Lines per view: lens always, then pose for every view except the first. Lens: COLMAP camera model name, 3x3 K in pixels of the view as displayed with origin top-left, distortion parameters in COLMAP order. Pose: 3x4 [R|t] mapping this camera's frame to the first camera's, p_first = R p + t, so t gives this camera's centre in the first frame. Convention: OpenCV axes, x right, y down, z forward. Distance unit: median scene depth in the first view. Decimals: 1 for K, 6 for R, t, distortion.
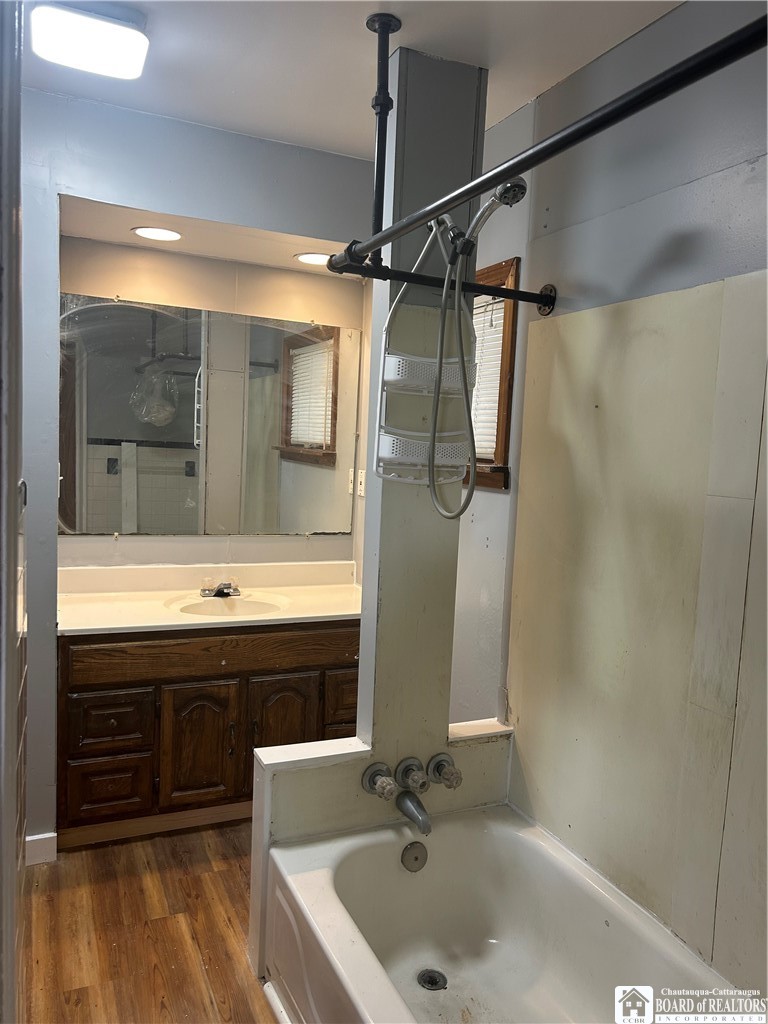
lens RADIAL K [[758.2, 0, 384.0], [0, 758.2, 512.0], [0, 0, 1]] dist [0.053255, -0.068438]
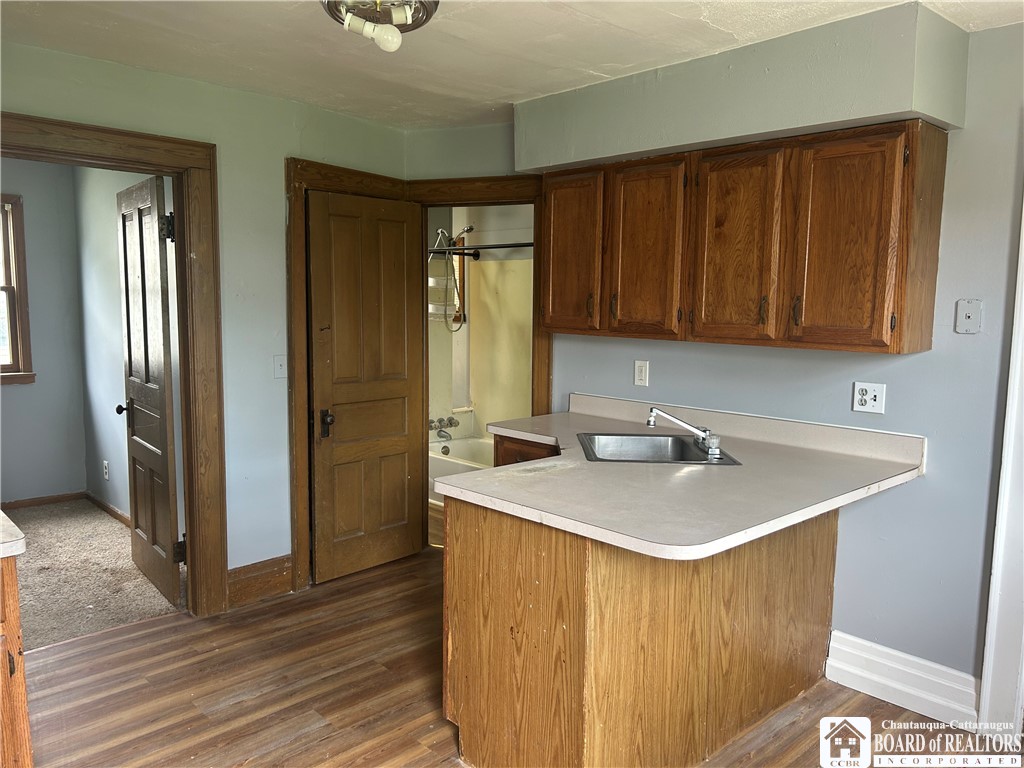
lens RADIAL K [[770.7, 0, 512.0], [0, 770.7, 384.0], [0, 0, 1]] dist [0.080299, -0.192251]
pose [[0.939169, -0.077069, 0.334698, -0.676764], [0.063750, 0.996681, 0.050616, 0.068707], [-0.337489, -0.026200, 0.940965, -1.810986]]
